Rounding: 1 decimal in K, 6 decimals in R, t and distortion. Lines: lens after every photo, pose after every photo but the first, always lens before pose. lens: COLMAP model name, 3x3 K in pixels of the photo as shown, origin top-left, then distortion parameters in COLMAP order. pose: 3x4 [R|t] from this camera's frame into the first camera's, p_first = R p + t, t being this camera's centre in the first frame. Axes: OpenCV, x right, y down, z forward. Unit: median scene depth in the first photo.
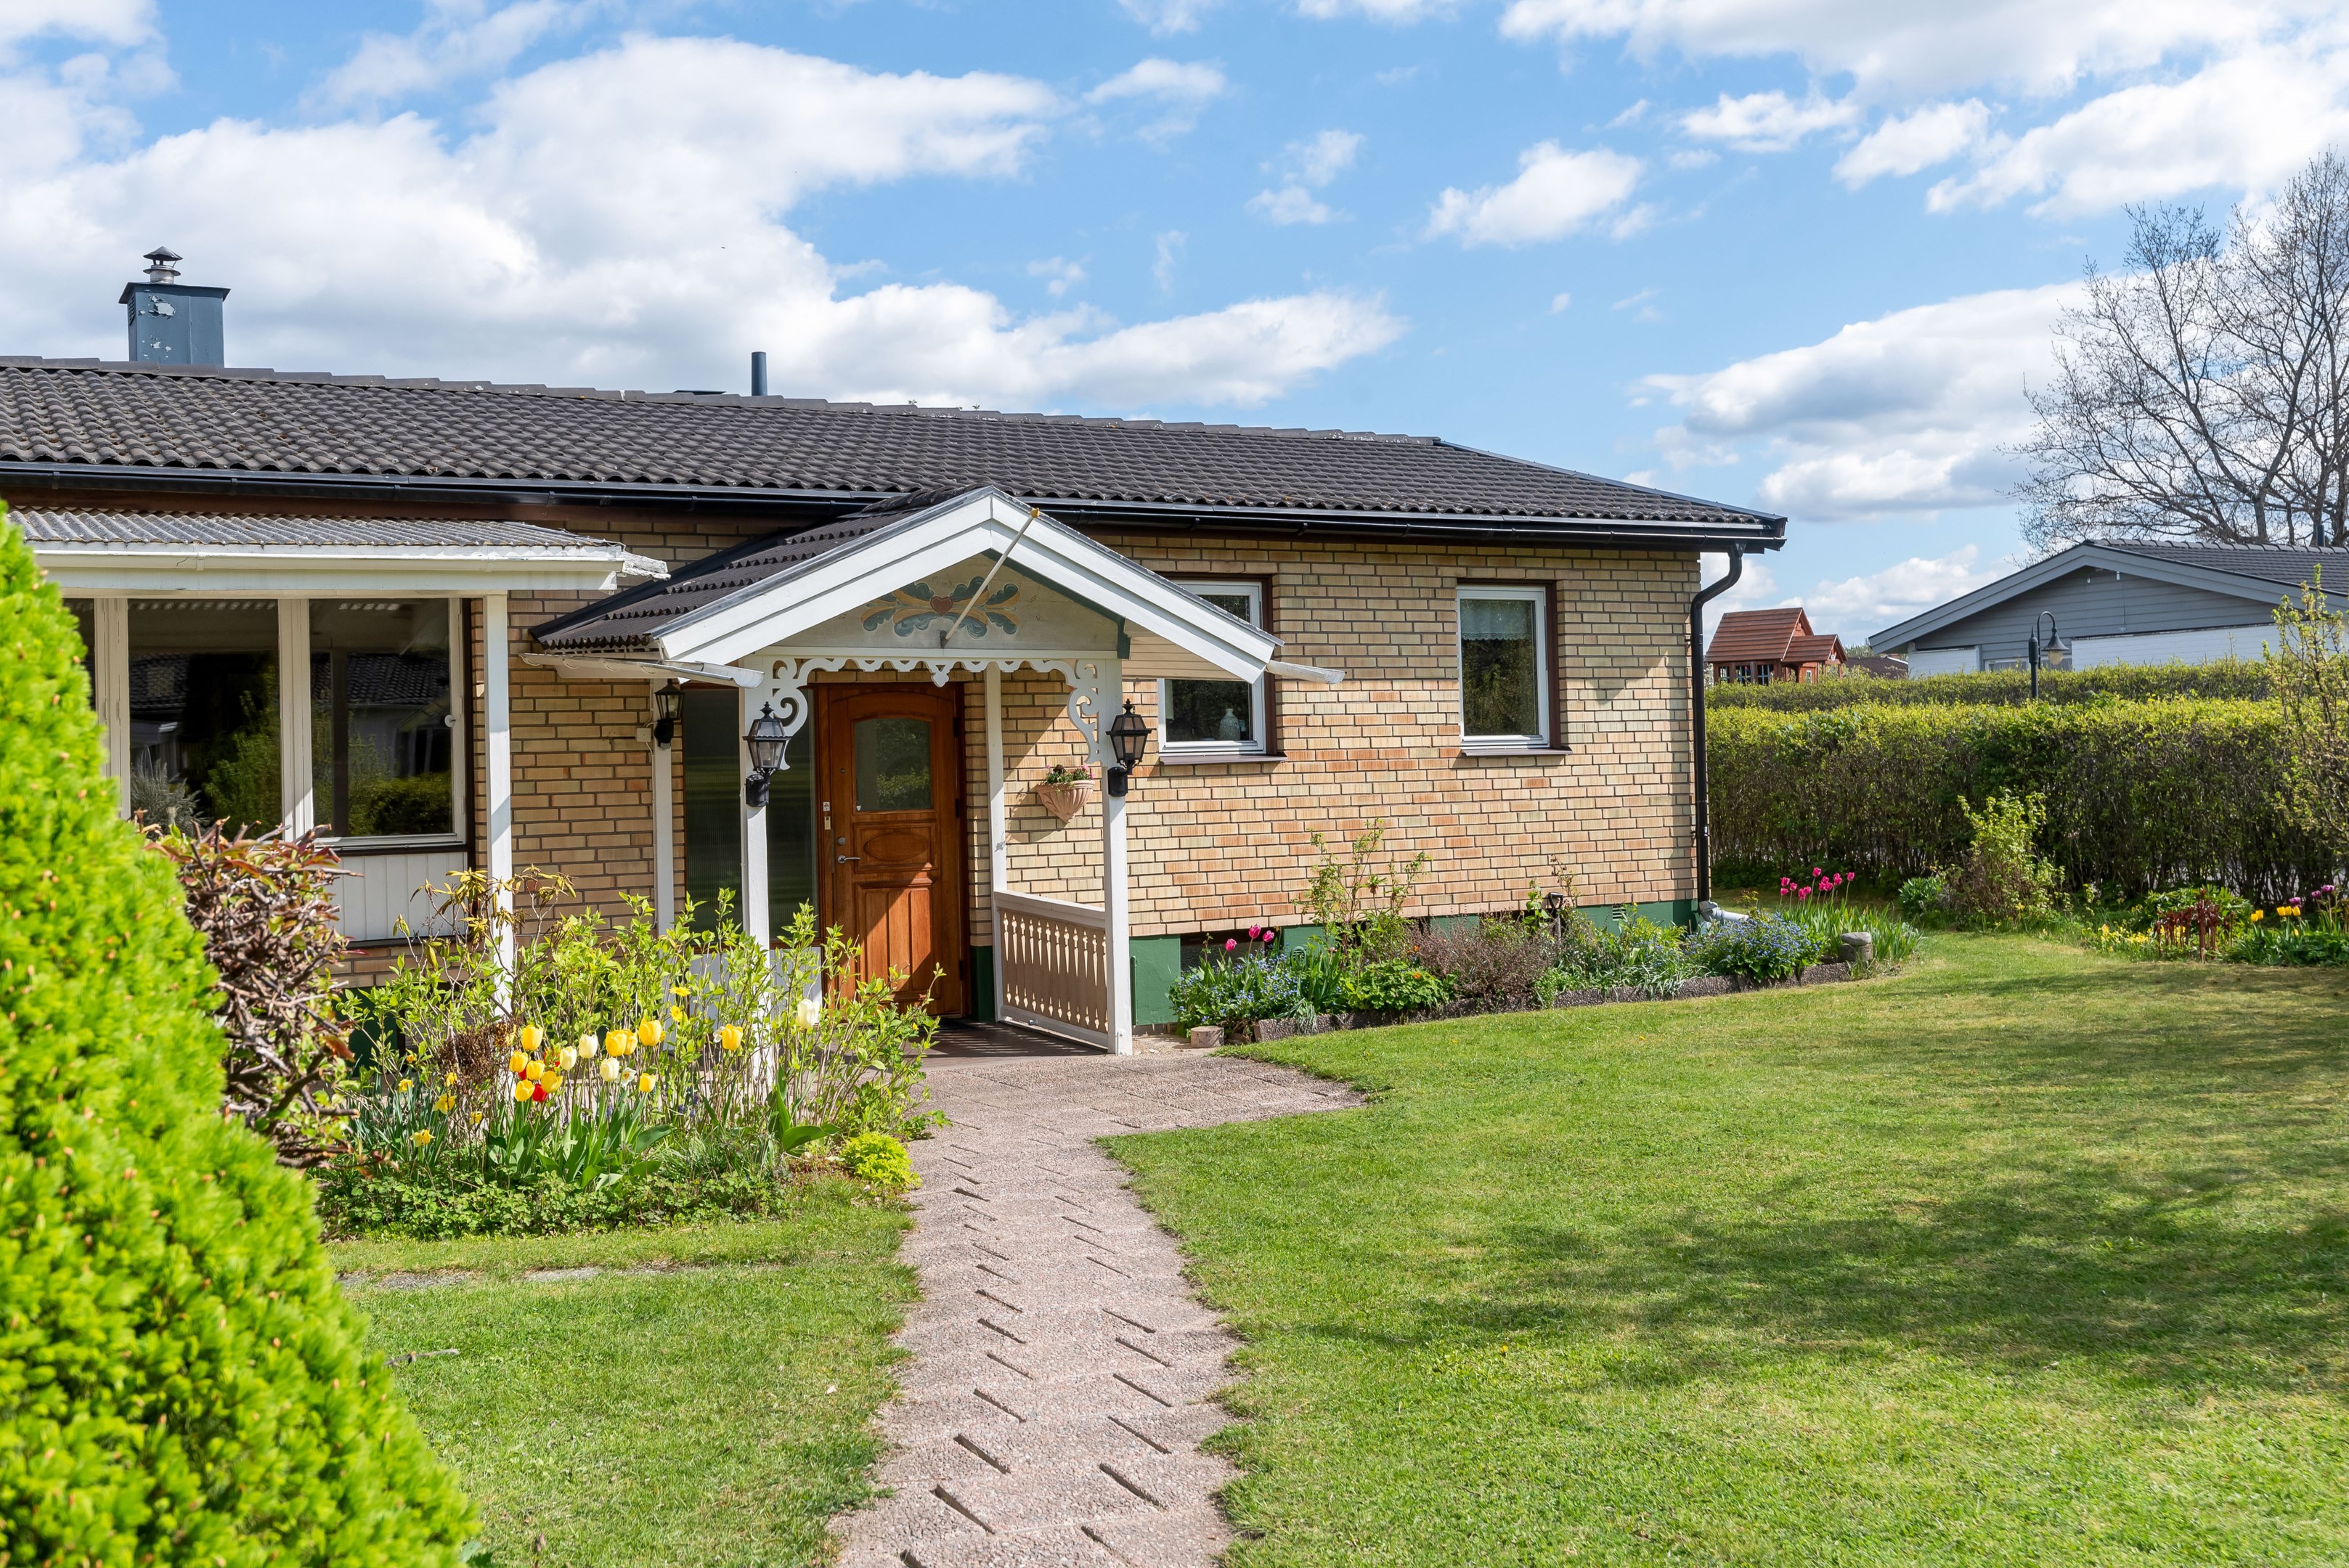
lens RADIAL K [[2316.7, 0, 1175.8], [0, 2316.7, 769.8], [0, 0, 1]] dist [-0.023536, 0.000000]
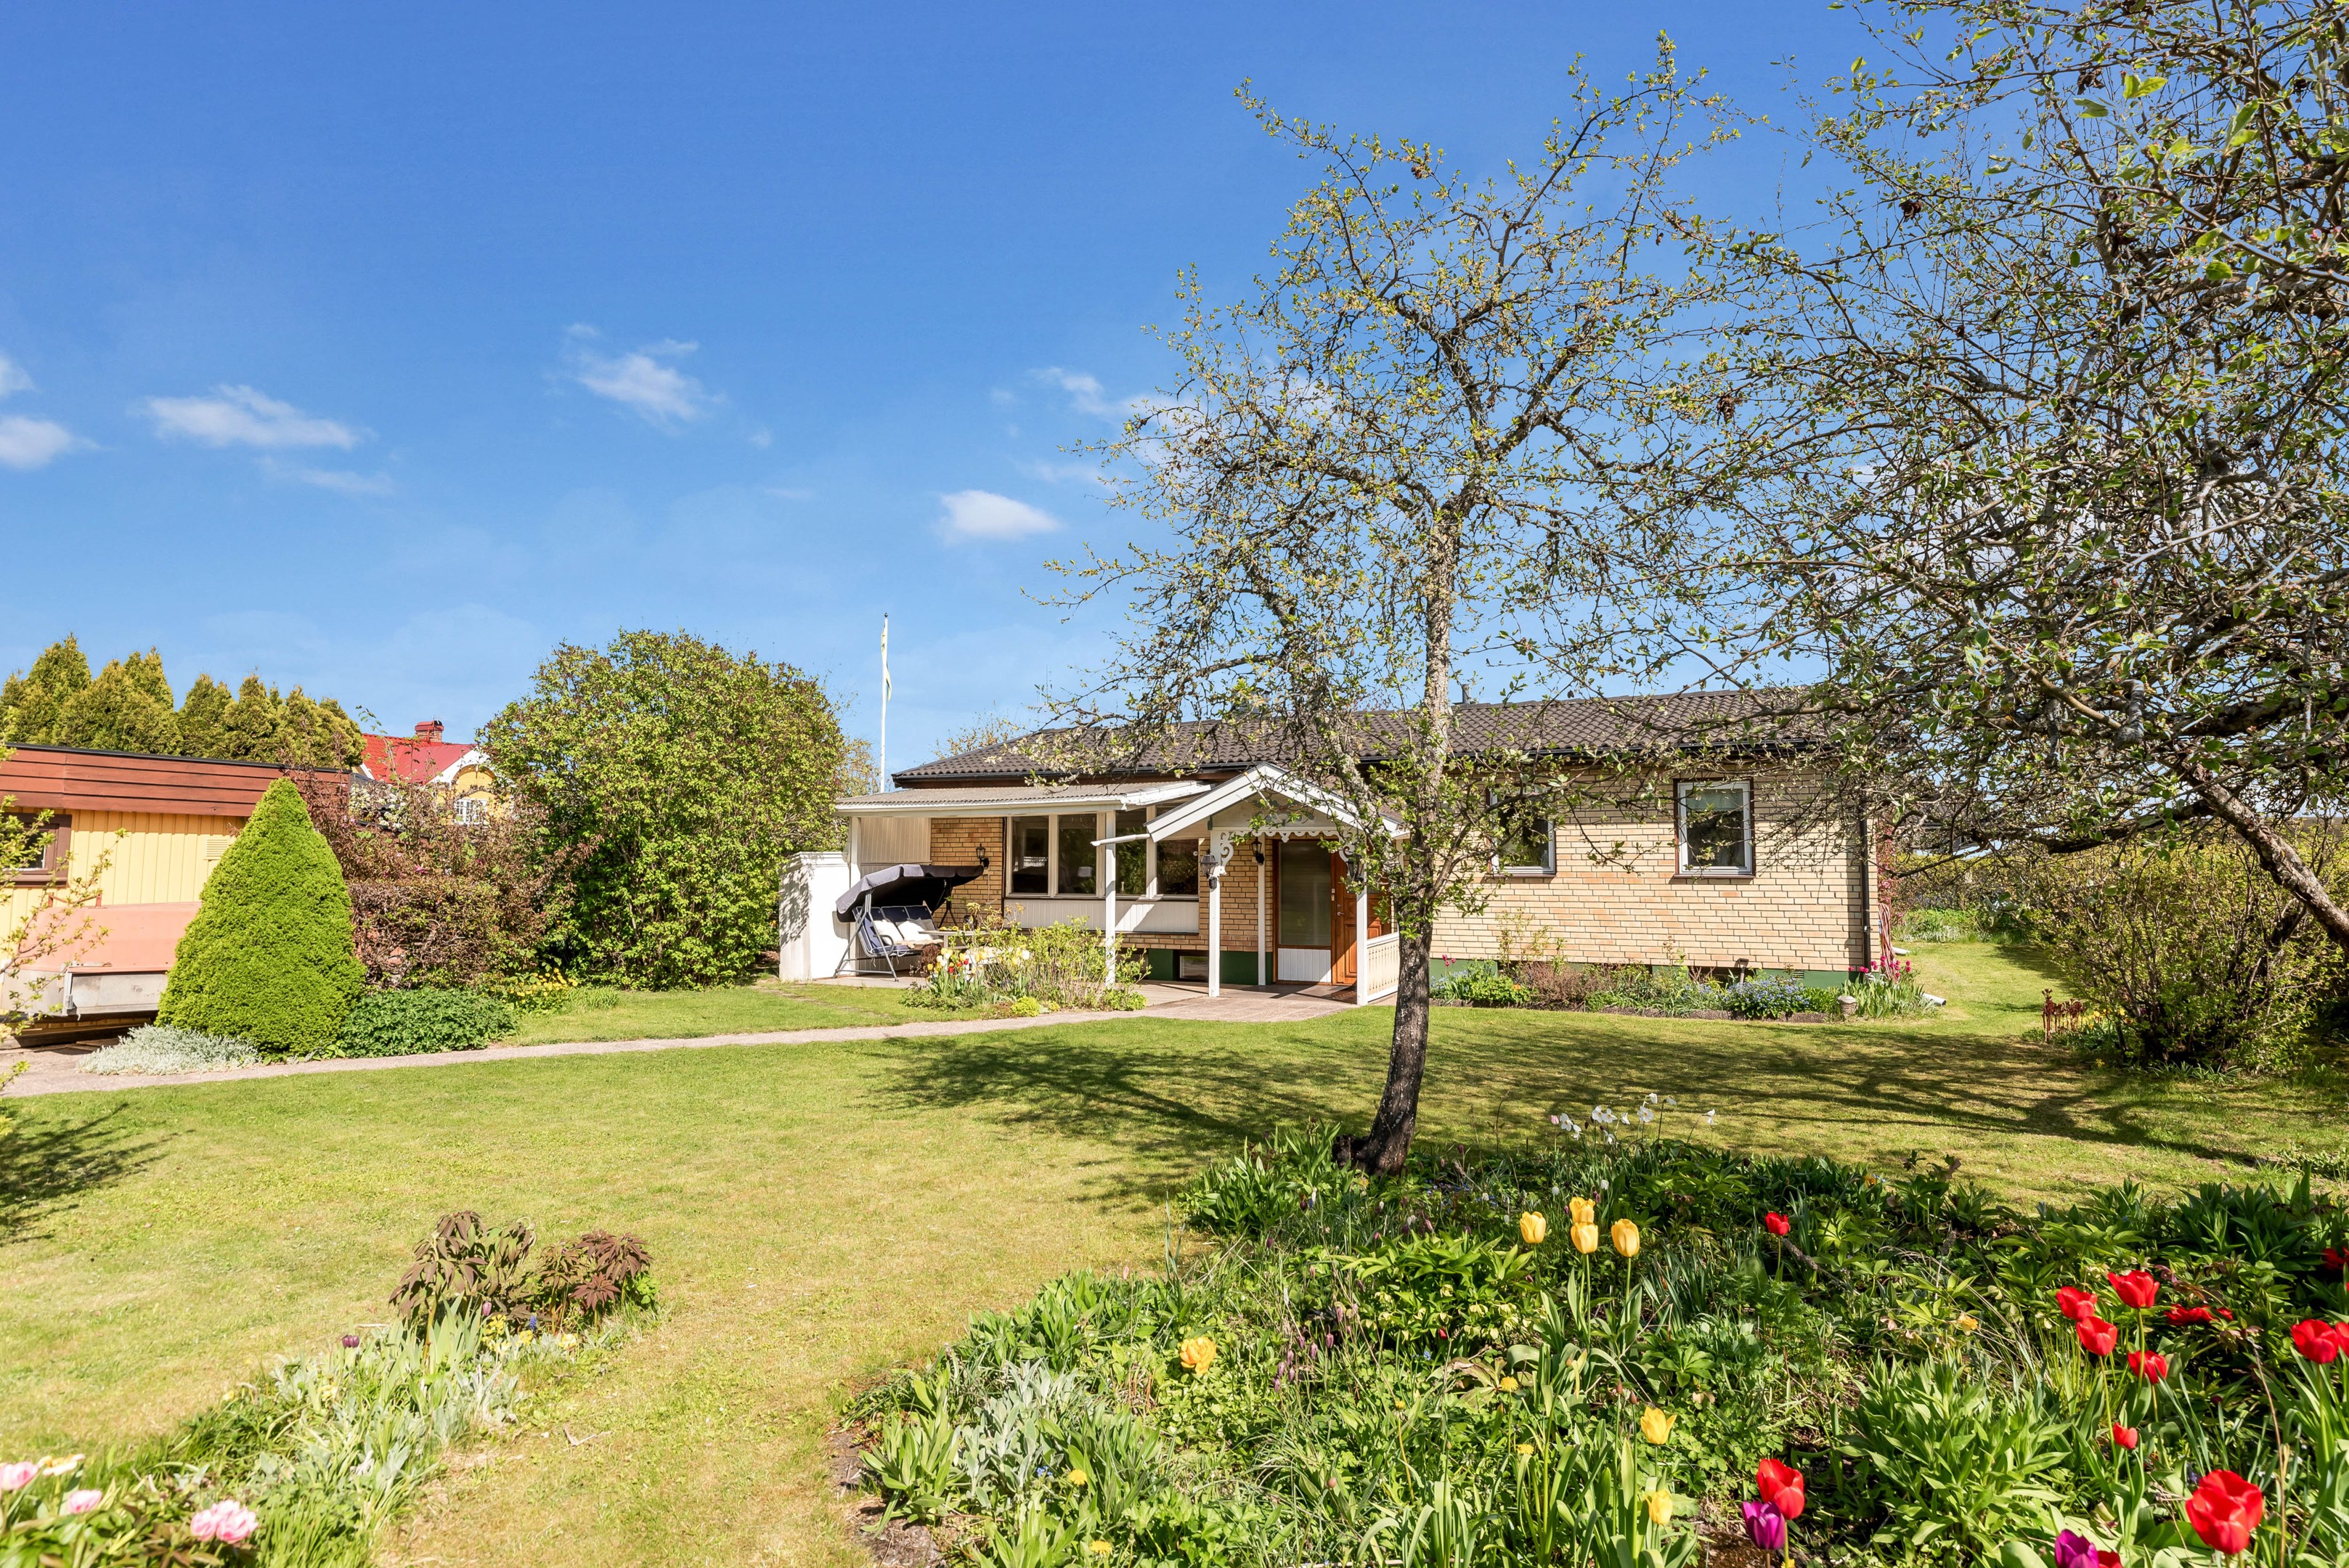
lens RADIAL K [[1251.3, 0, 1186.5], [0, 1251.3, 775.7], [0, 0, 1]] dist [0.014885, 0.000121]
pose [[0.563372, -0.038582, -0.825302, 0.753236], [-0.019503, 0.998010, -0.059969, -0.019725], [0.825973, 0.049881, 0.561498, 0.136265]]
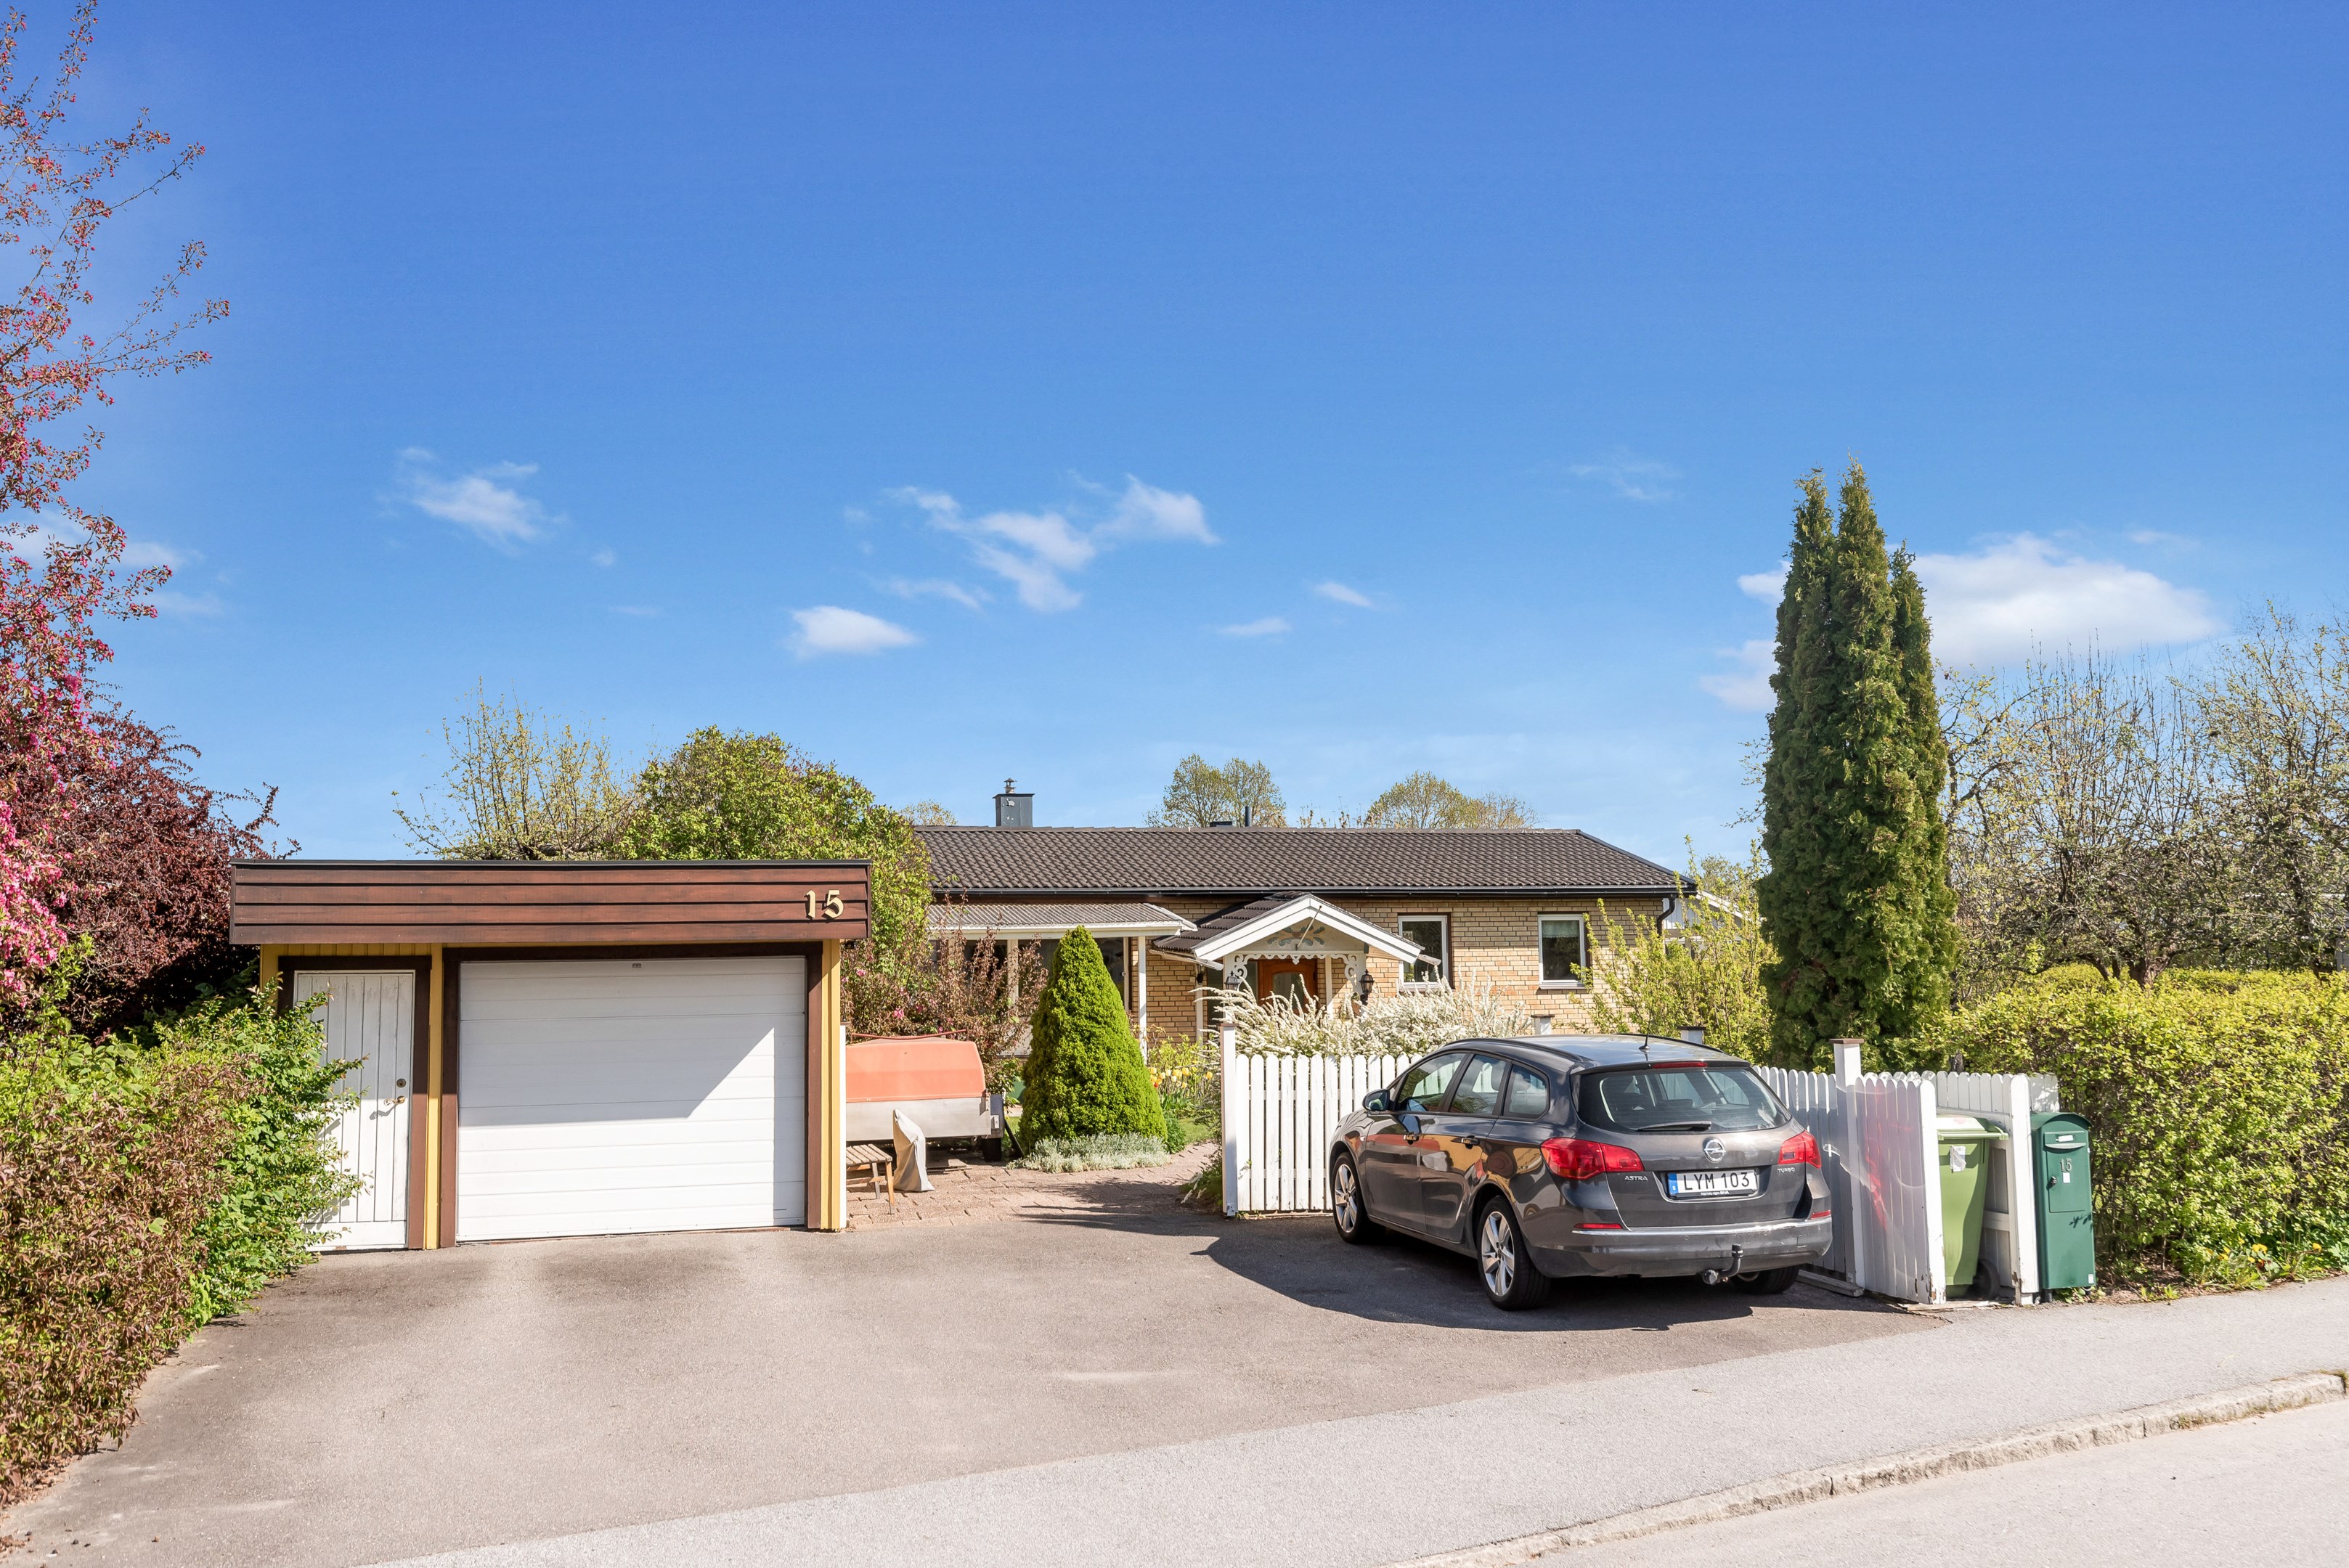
lens RADIAL K [[2083.6, 0, 1172.6], [0, 2083.6, 784.6], [0, 0, 1]] dist [0.005875, 0.000636]
pose [[0.966980, -0.014380, -0.254445, 0.315396], [-0.008823, 0.995919, -0.089815, -0.020112], [0.254698, 0.089094, 0.962908, -1.165835]]
